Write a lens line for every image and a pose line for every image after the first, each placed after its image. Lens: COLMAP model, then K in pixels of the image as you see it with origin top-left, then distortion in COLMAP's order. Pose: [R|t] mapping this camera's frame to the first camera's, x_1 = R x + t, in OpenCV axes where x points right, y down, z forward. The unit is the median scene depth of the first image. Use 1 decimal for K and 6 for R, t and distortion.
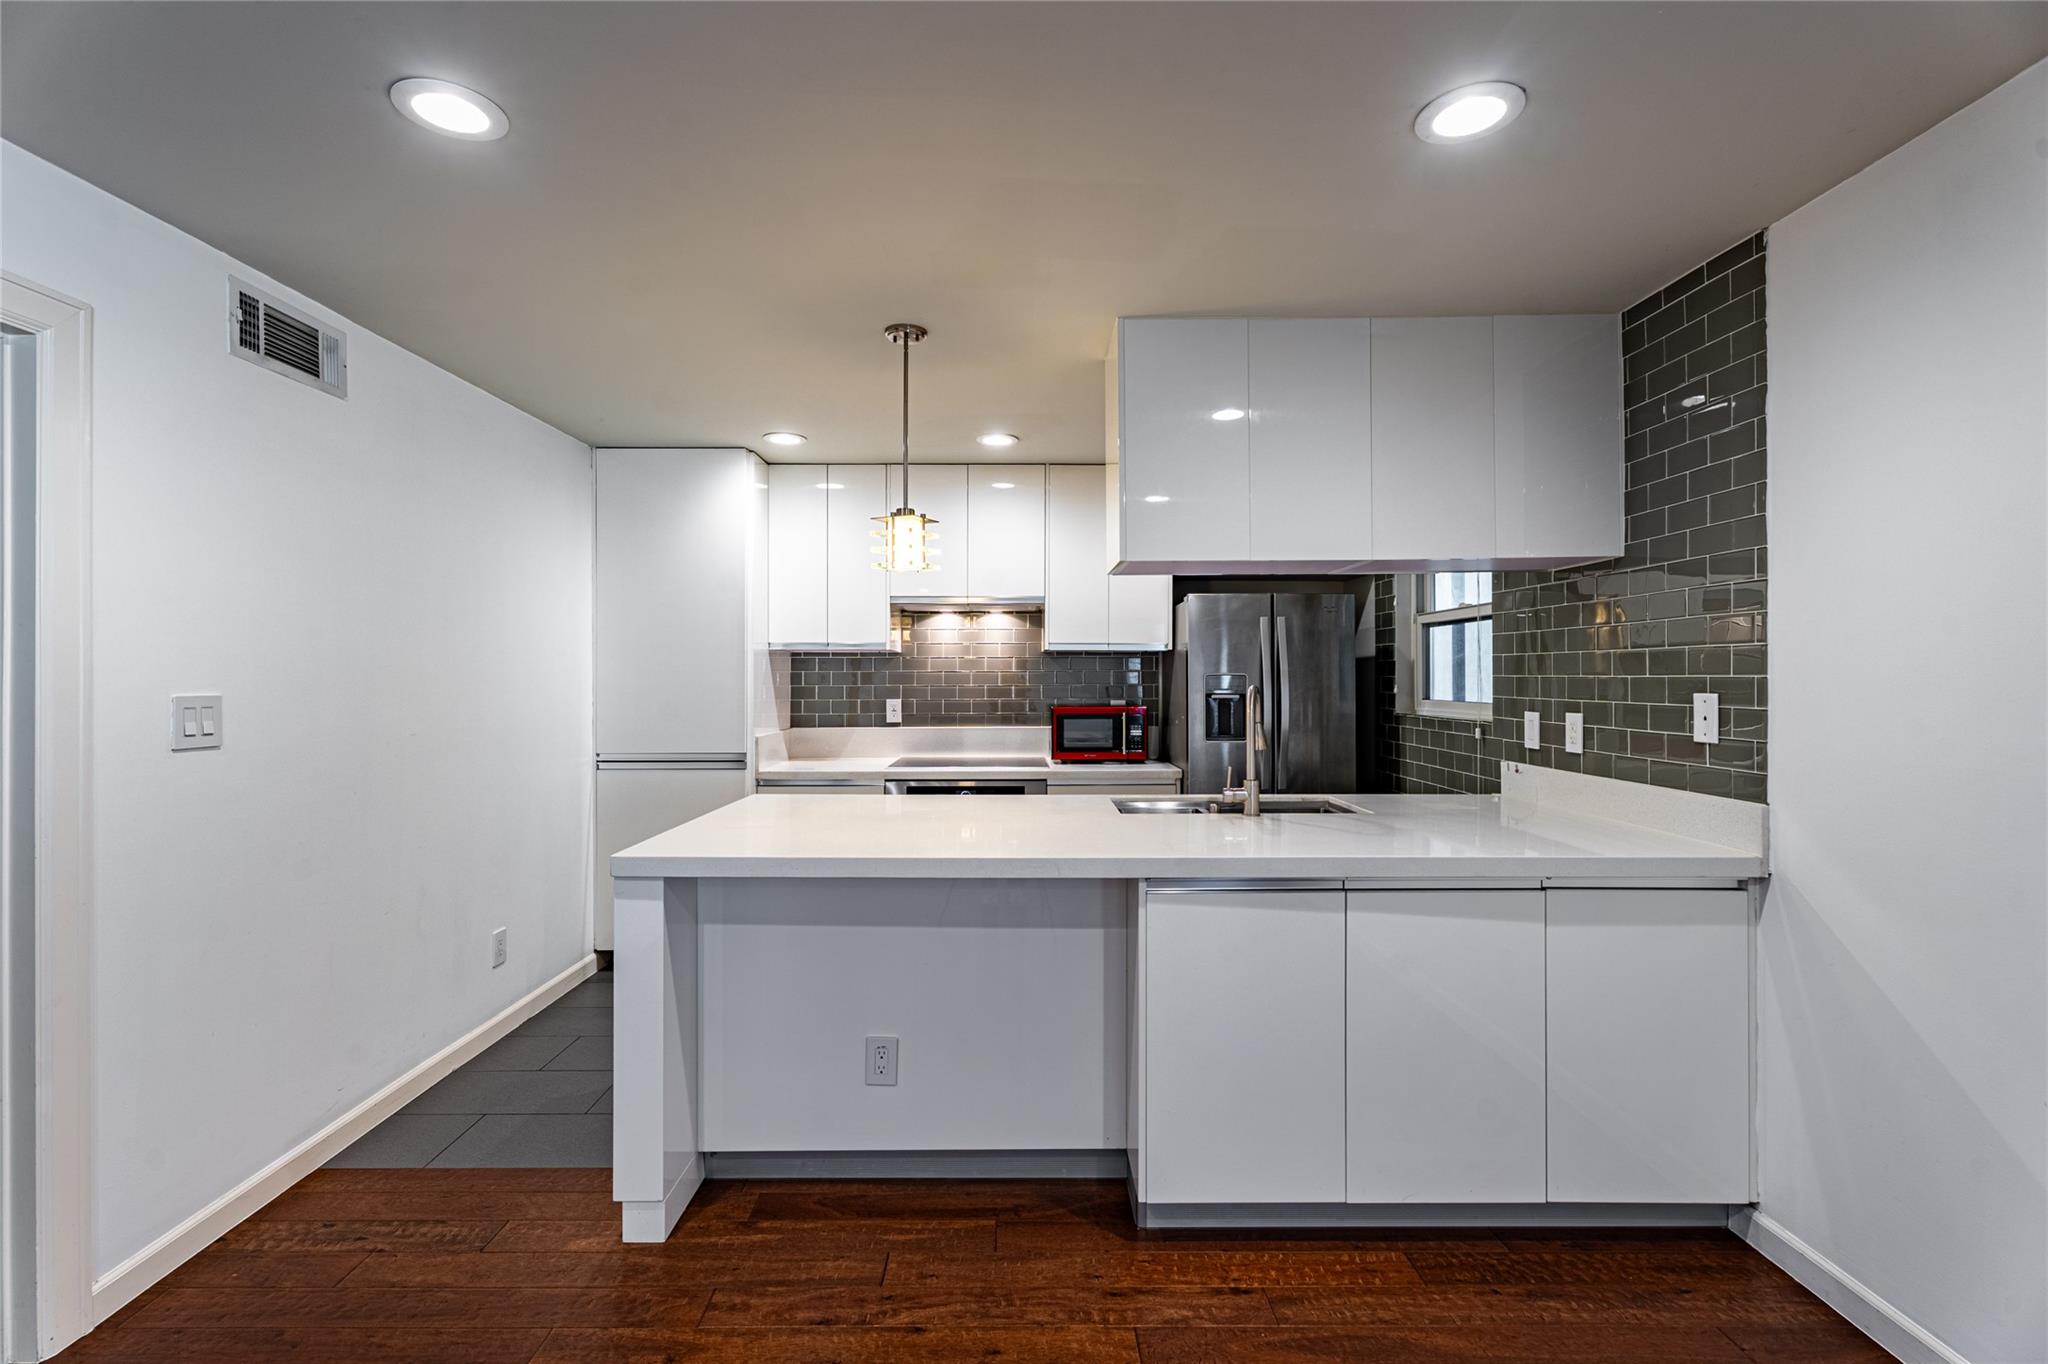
lens RADIAL K [[908.2, 0, 1025.5], [0, 908.2, 678.7], [0, 0, 1]] dist [-0.000587, -0.000106]
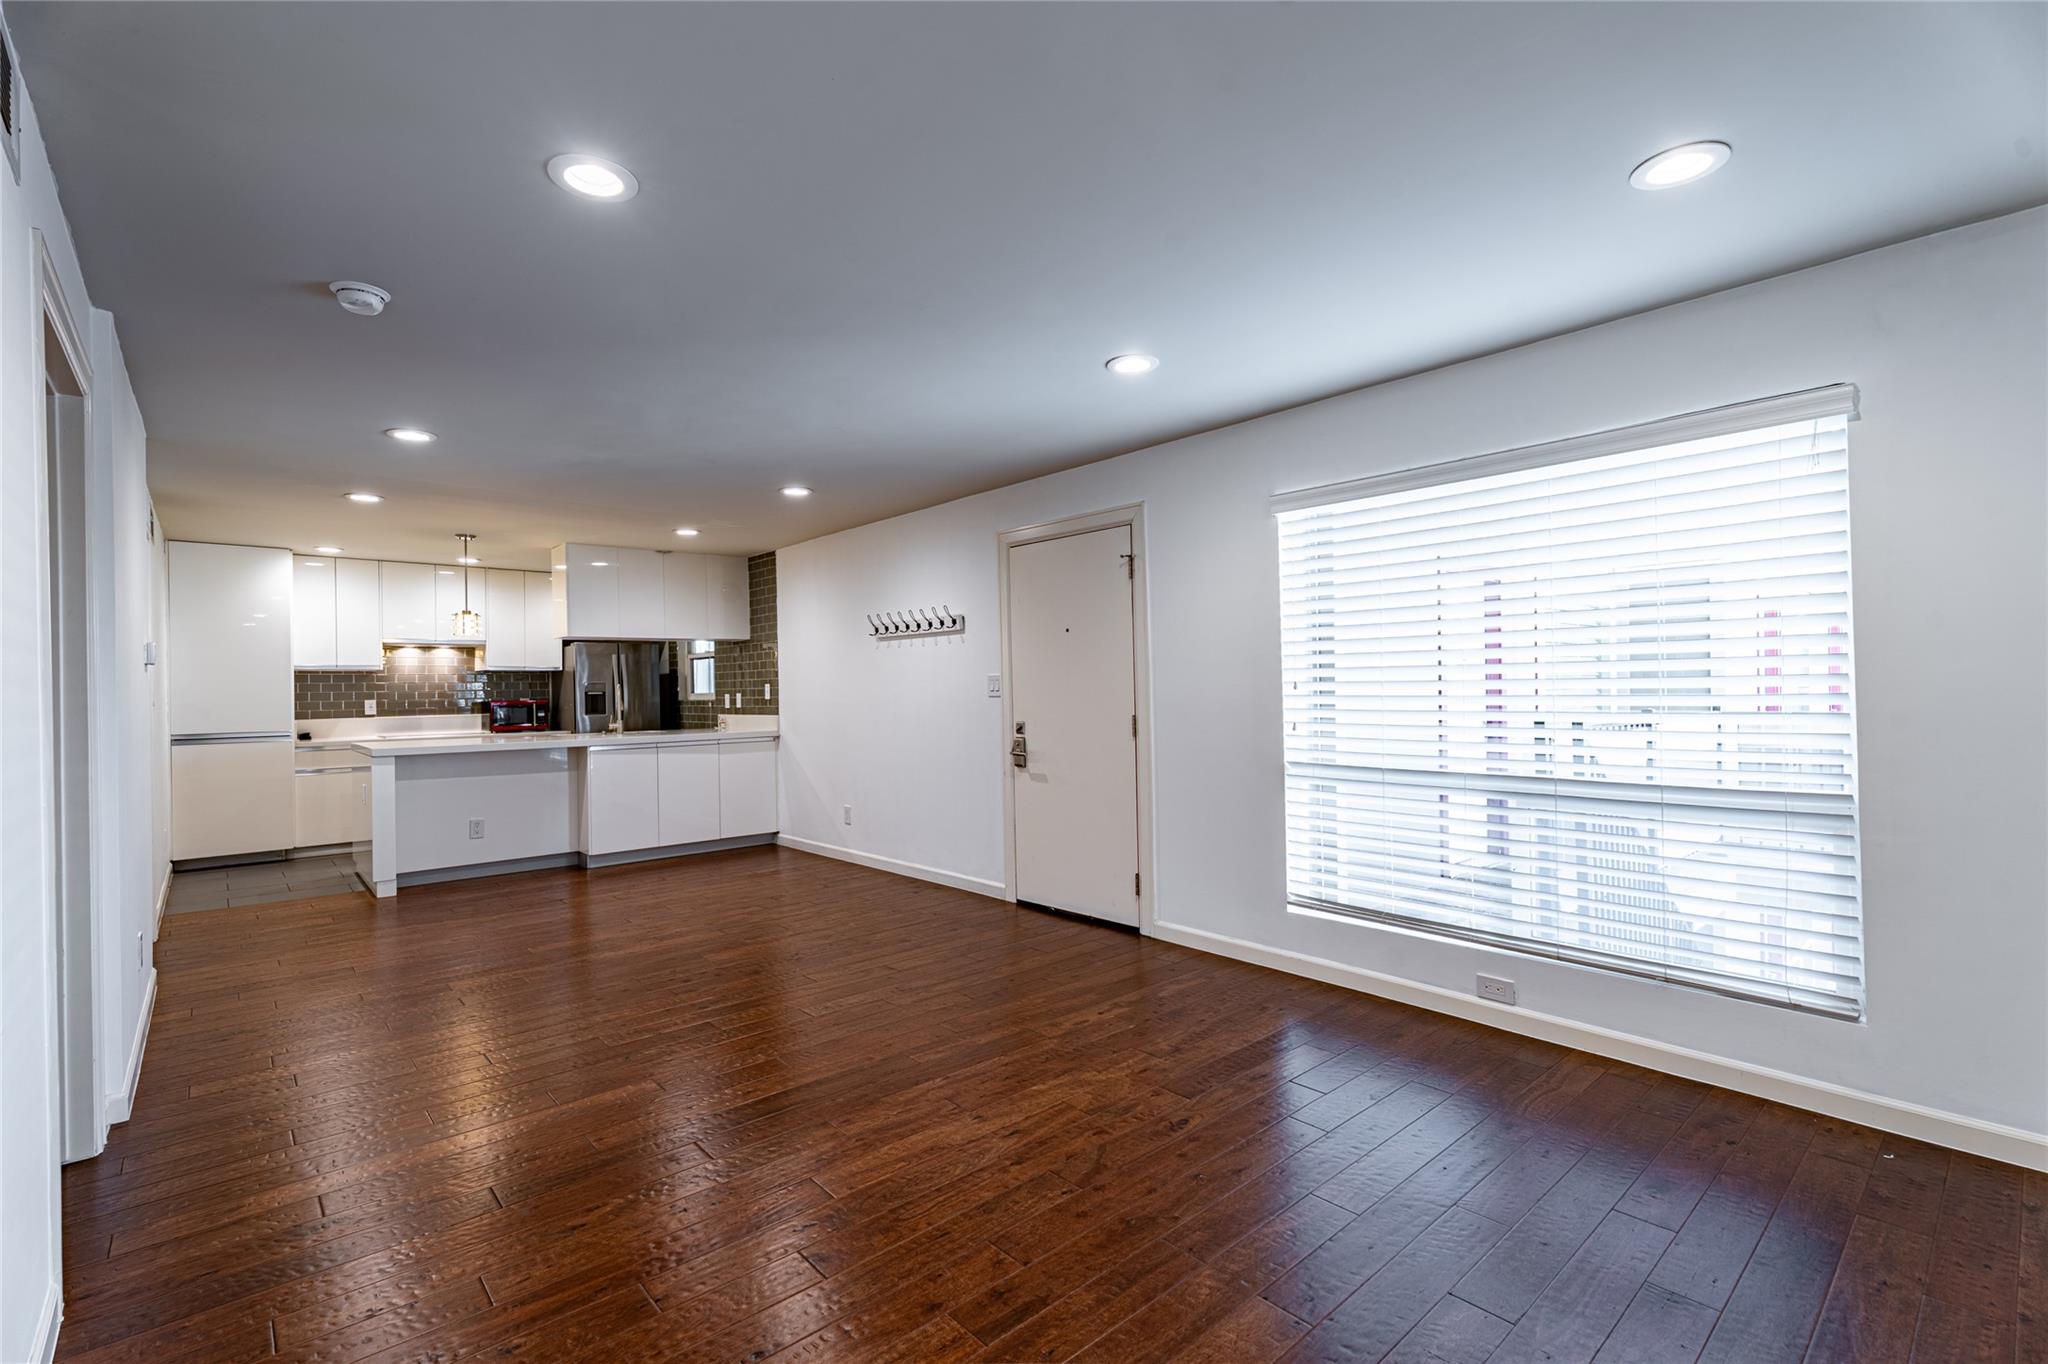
lens RADIAL K [[908.2, 0, 1021.8], [0, 908.2, 690.7], [0, 0, 1]] dist [-0.000587, -0.000106]
pose [[0.748621, -0.011234, 0.662903, -0.384648], [0.017667, 0.999839, -0.003007, 0.034224], [-0.662763, 0.013963, 0.748699, -1.078123]]
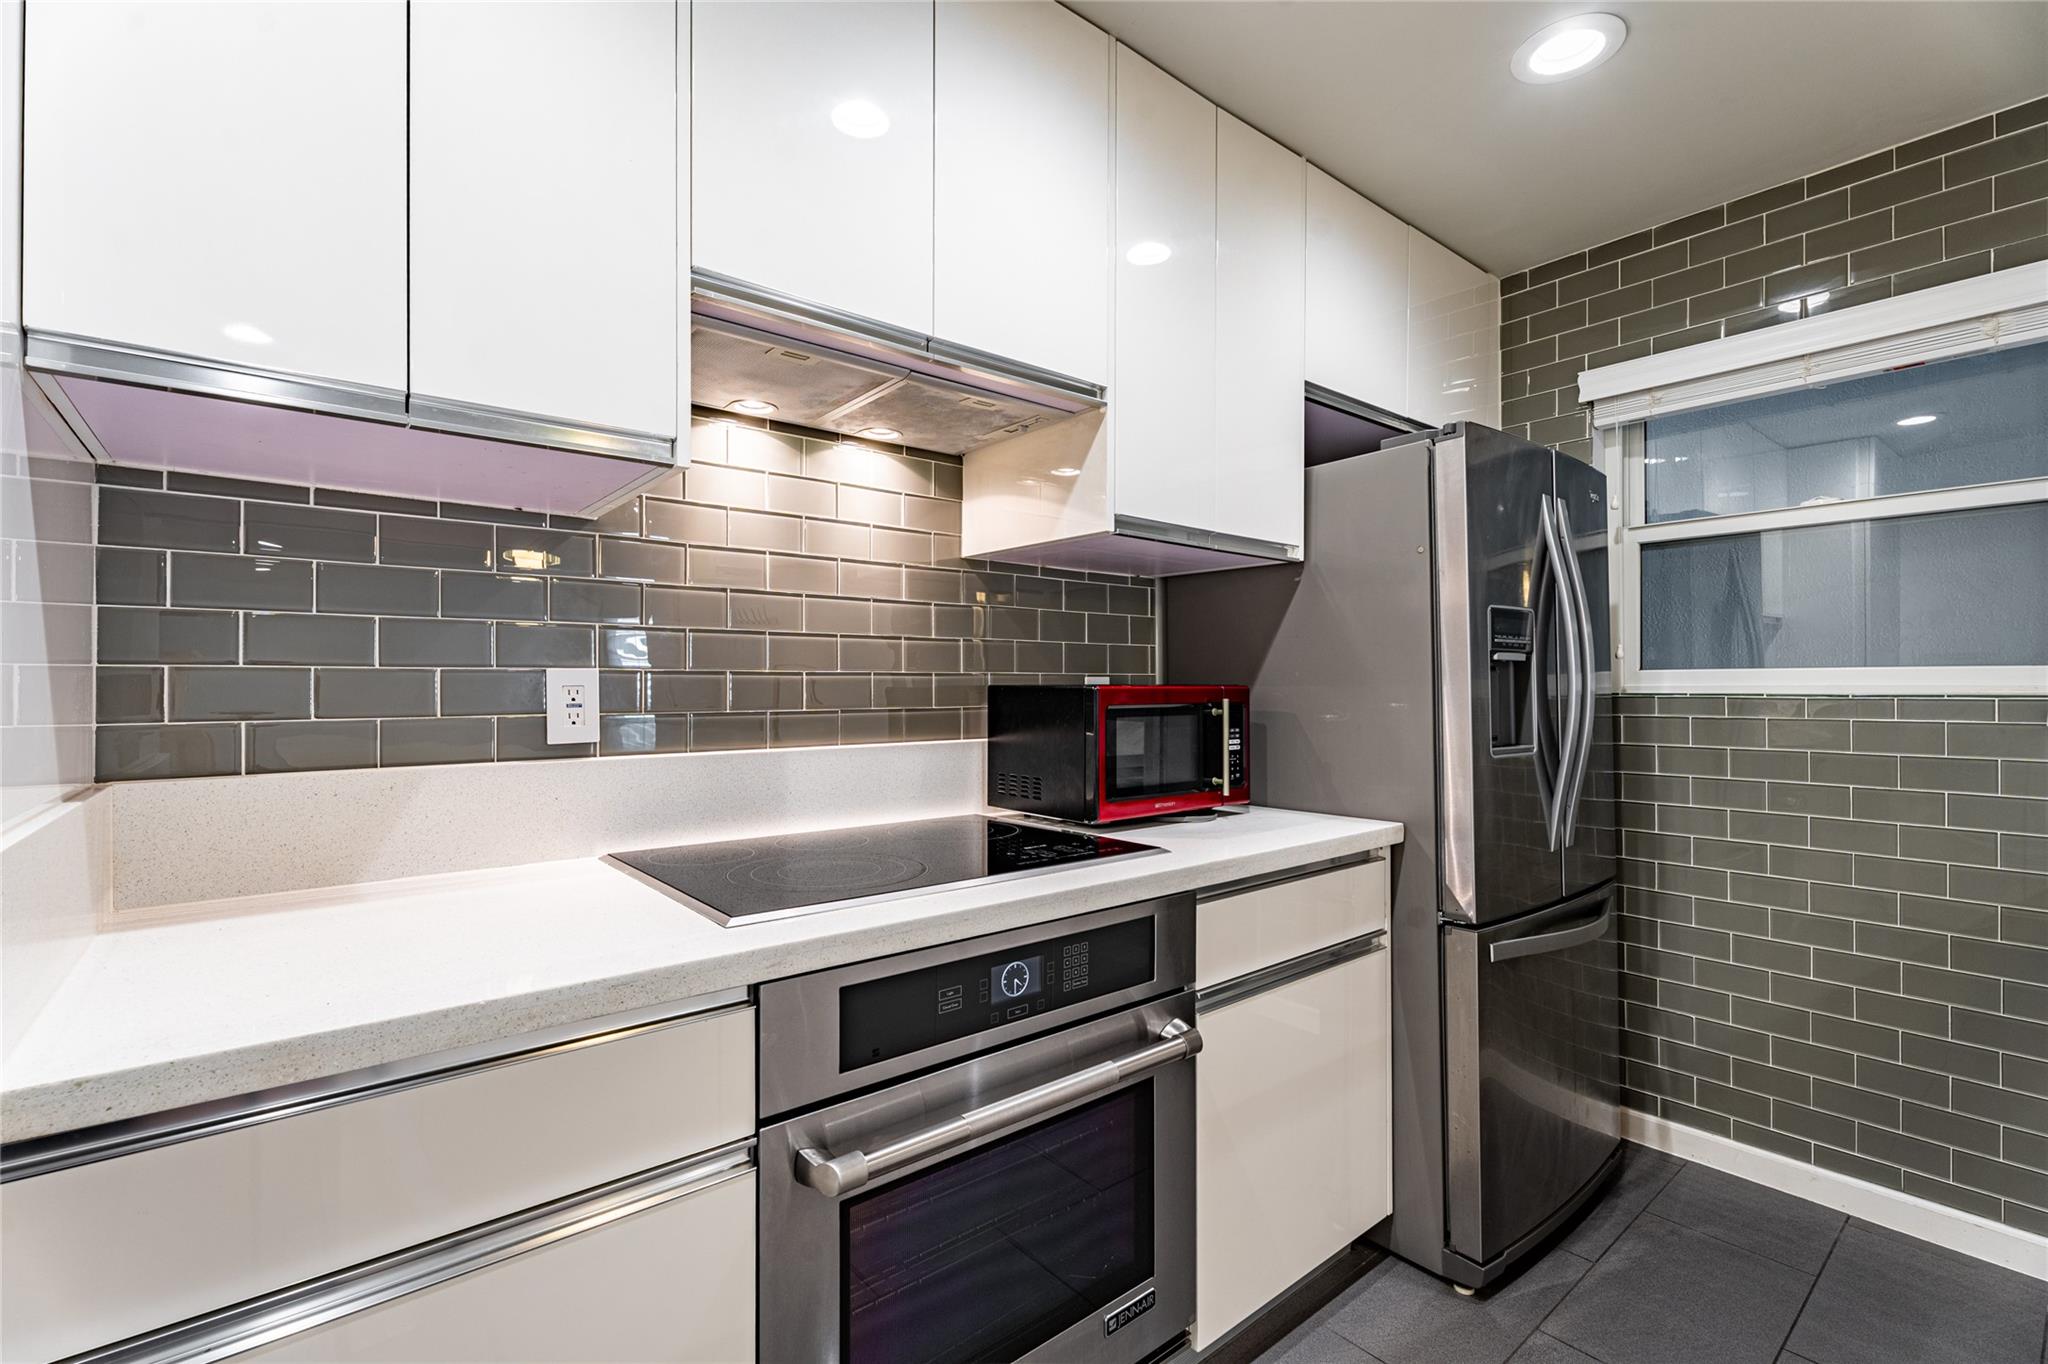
lens RADIAL K [[908.2, 0, 1017.0], [0, 908.2, 688.2], [0, 0, 1]] dist [-0.000587, -0.000106]
pose [[0.779532, -0.002336, 0.626358, -0.243775], [0.002444, 0.999997, 0.000689, 0.032678], [-0.626357, 0.000994, 0.779536, 0.737394]]
